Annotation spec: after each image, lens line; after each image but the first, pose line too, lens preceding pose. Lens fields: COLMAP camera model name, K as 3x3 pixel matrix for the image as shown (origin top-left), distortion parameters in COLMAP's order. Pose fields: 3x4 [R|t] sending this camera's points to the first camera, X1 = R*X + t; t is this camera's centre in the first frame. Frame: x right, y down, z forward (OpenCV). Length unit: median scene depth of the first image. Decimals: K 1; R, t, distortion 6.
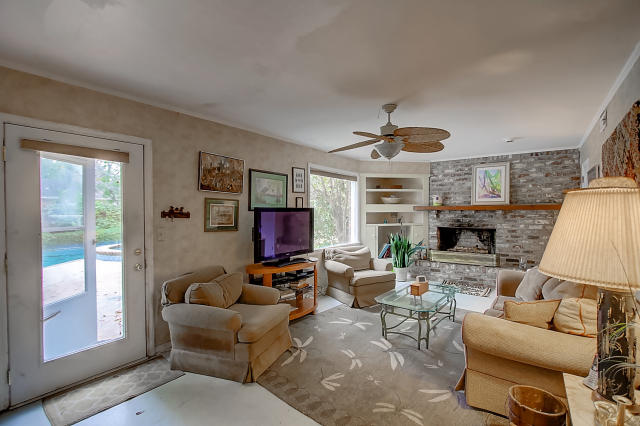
lens RADIAL K [[294.5, 0, 322.6], [0, 294.5, 209.6], [0, 0, 1]] dist [0.008495, 0.000323]
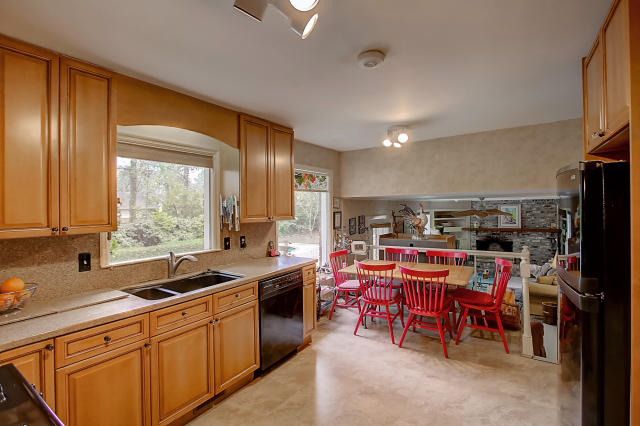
lens RADIAL K [[294.5, 0, 318.9], [0, 294.5, 210.0], [0, 0, 1]] dist [0.008495, 0.000323]
pose [[0.999212, -0.019342, 0.034658, -0.600810], [0.019084, 0.999788, 0.007770, -0.155902], [-0.034801, -0.007102, 0.999369, -0.683713]]
